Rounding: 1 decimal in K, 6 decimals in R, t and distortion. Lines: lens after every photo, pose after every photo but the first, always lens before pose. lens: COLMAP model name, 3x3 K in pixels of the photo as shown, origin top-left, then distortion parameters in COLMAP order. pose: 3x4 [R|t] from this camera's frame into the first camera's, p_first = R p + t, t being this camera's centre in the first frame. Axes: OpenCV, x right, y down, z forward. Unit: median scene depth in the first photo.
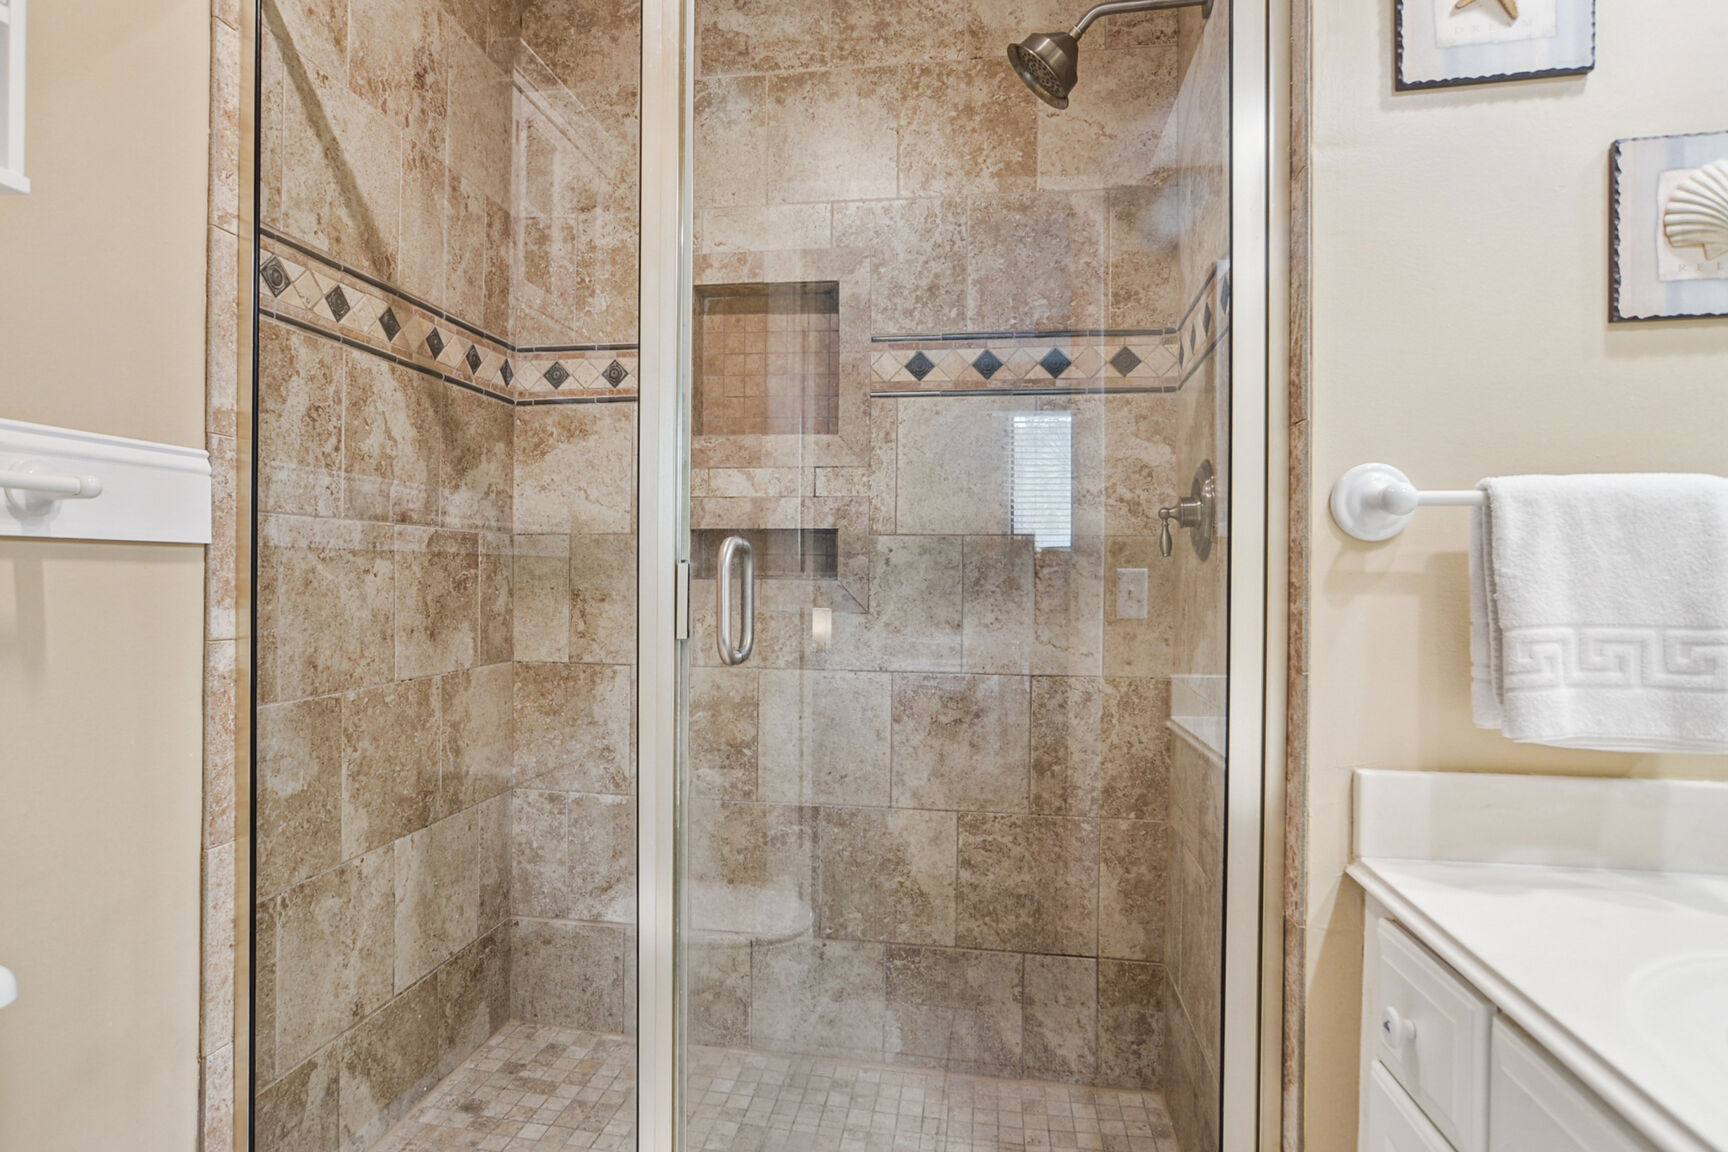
lens RADIAL K [[1001.1, 0, 858.4], [0, 1001.1, 570.7], [0, 0, 1]] dist [0.001138, 0.018582]
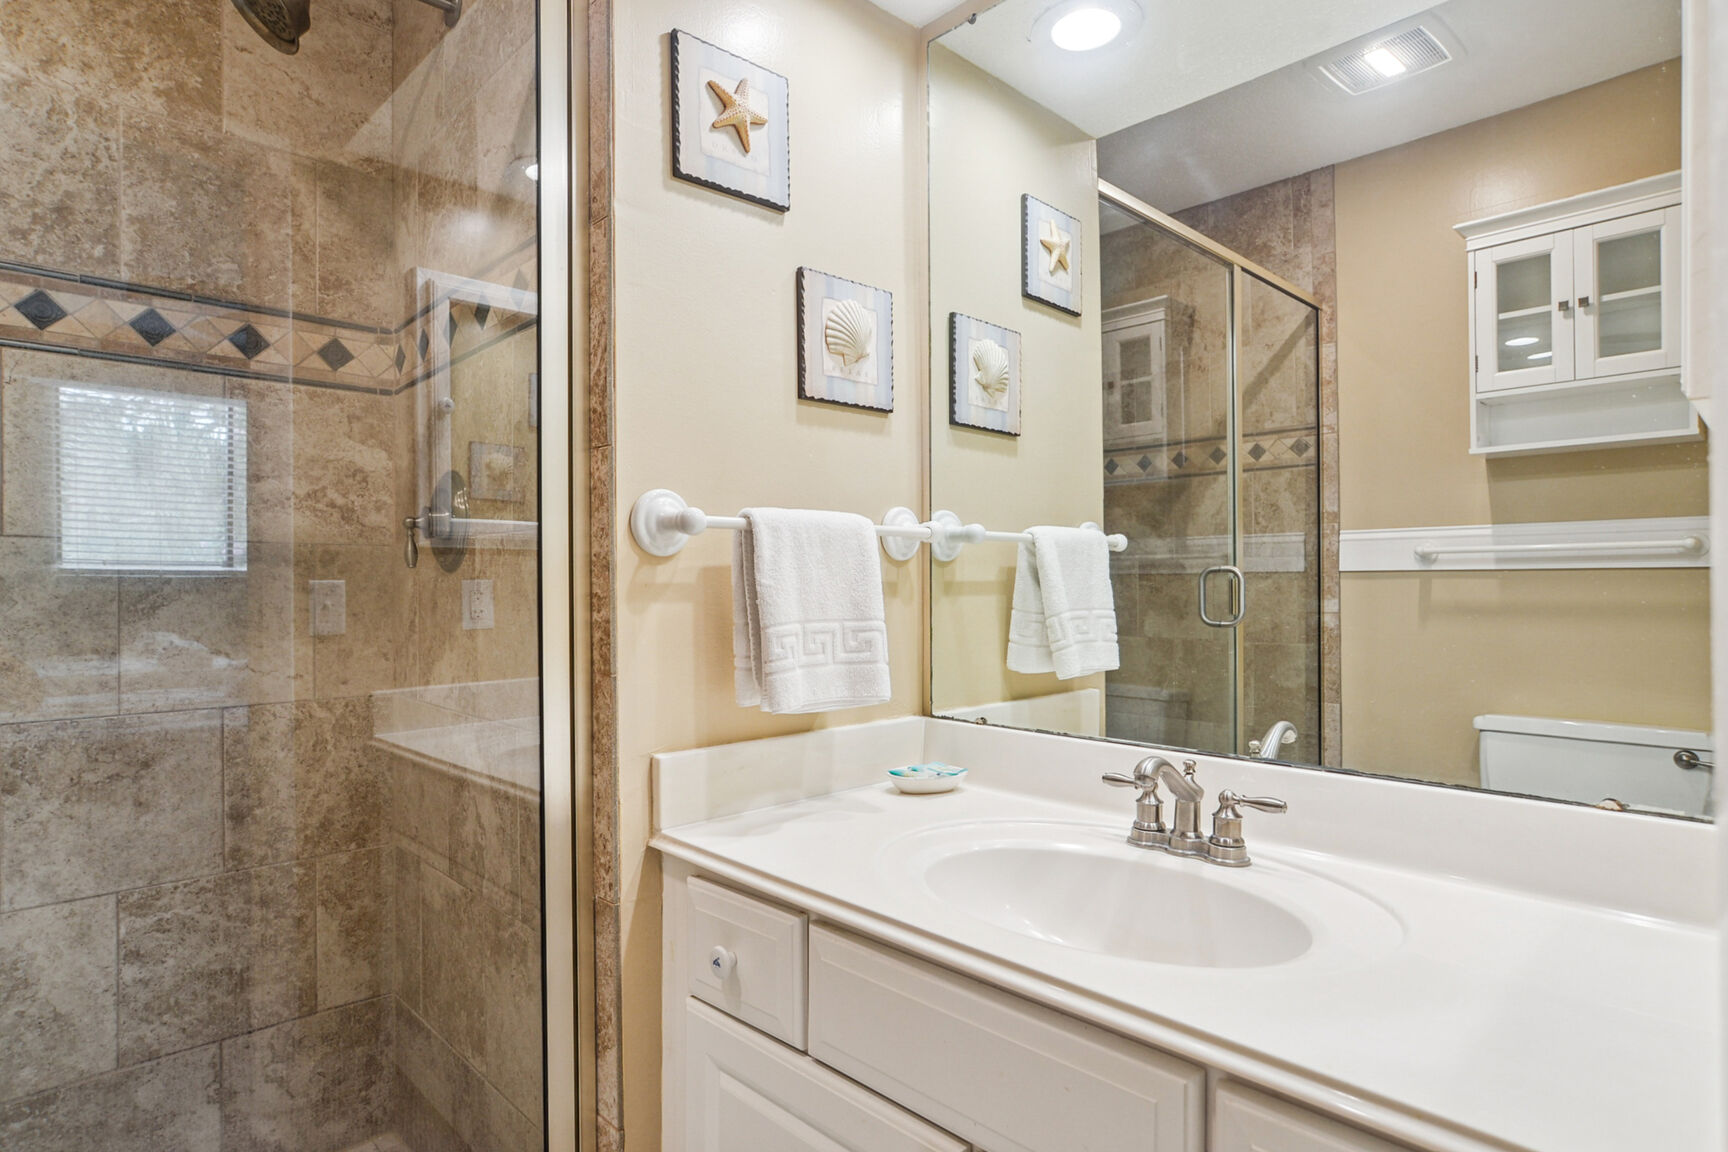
lens RADIAL K [[955.8, 0, 866.1], [0, 955.8, 579.0], [0, 0, 1]] dist [0.000506, 0.014094]
pose [[0.618196, -0.005707, 0.786003, -0.130540], [0.004998, 0.999982, 0.003330, -0.003657], [-0.786008, 0.001870, 0.618213, 0.079048]]
